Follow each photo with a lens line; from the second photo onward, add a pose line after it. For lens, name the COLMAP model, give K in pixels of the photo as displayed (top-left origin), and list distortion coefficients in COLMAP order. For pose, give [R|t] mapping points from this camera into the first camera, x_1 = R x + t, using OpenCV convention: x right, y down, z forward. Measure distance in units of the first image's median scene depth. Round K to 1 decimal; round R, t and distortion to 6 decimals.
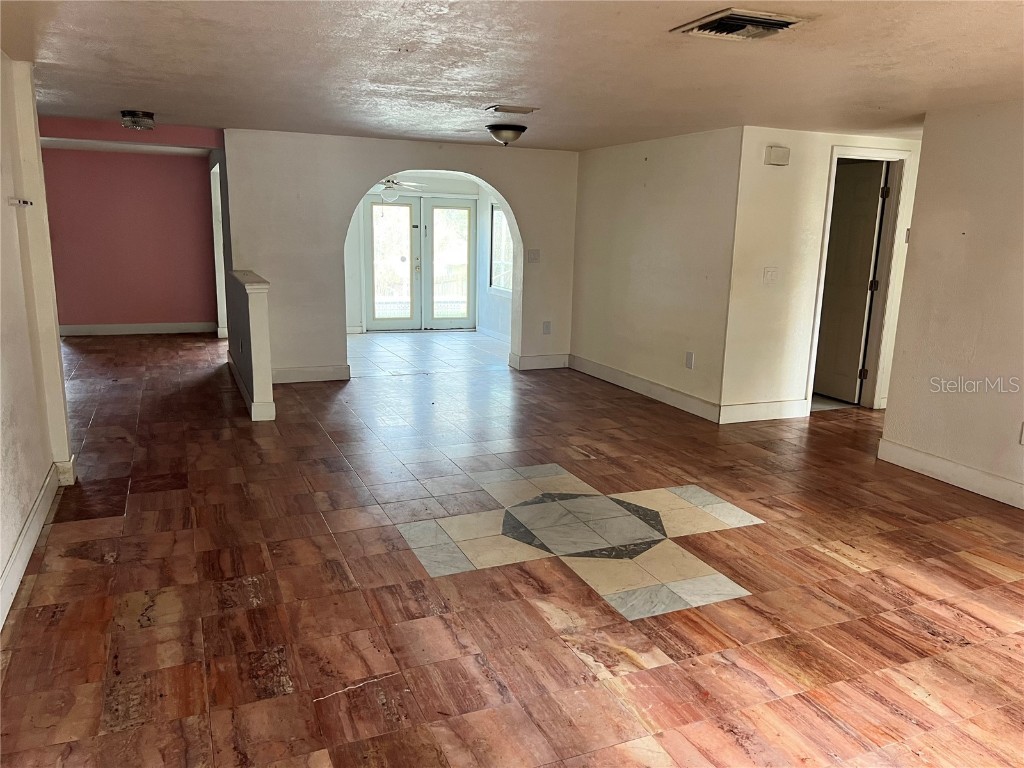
lens RADIAL K [[769.2, 0, 510.5], [0, 769.2, 384.9], [0, 0, 1]] dist [0.033287, -0.029717]
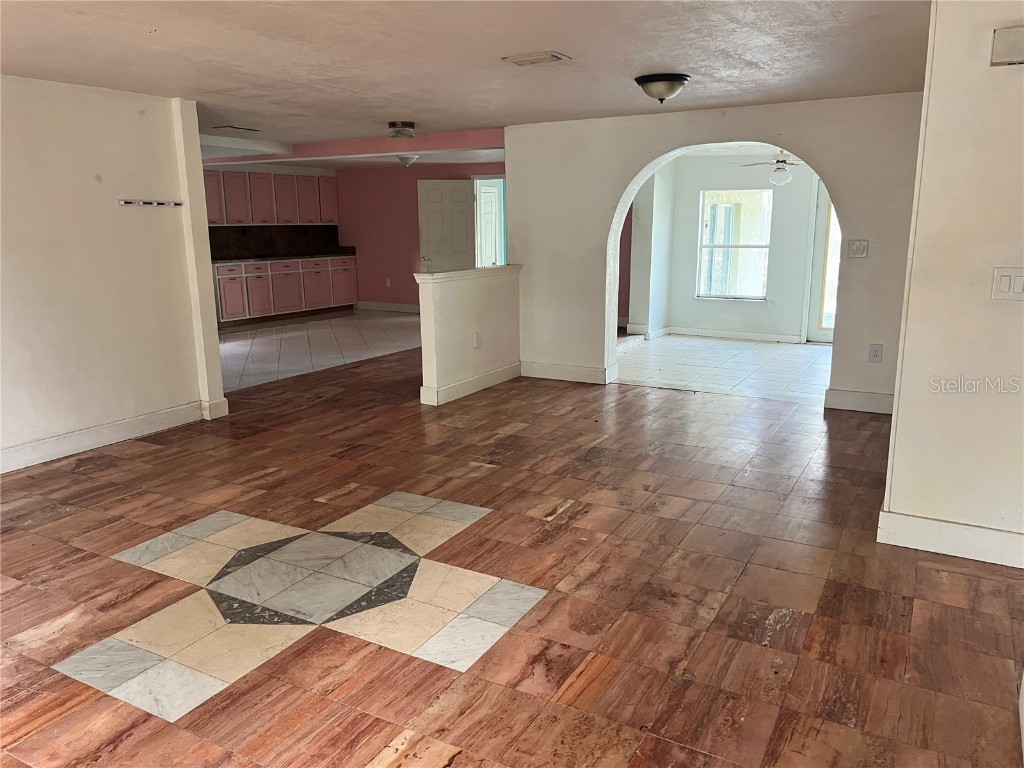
lens RADIAL K [[769.2, 0, 513.9], [0, 769.2, 383.2], [0, 0, 1]] dist [0.033287, -0.029717]
pose [[0.603307, 0.138315, -0.785423, 0.786315], [-0.142015, 0.987738, 0.064857, -0.092781], [0.784763, 0.072413, 0.615552, 0.620168]]
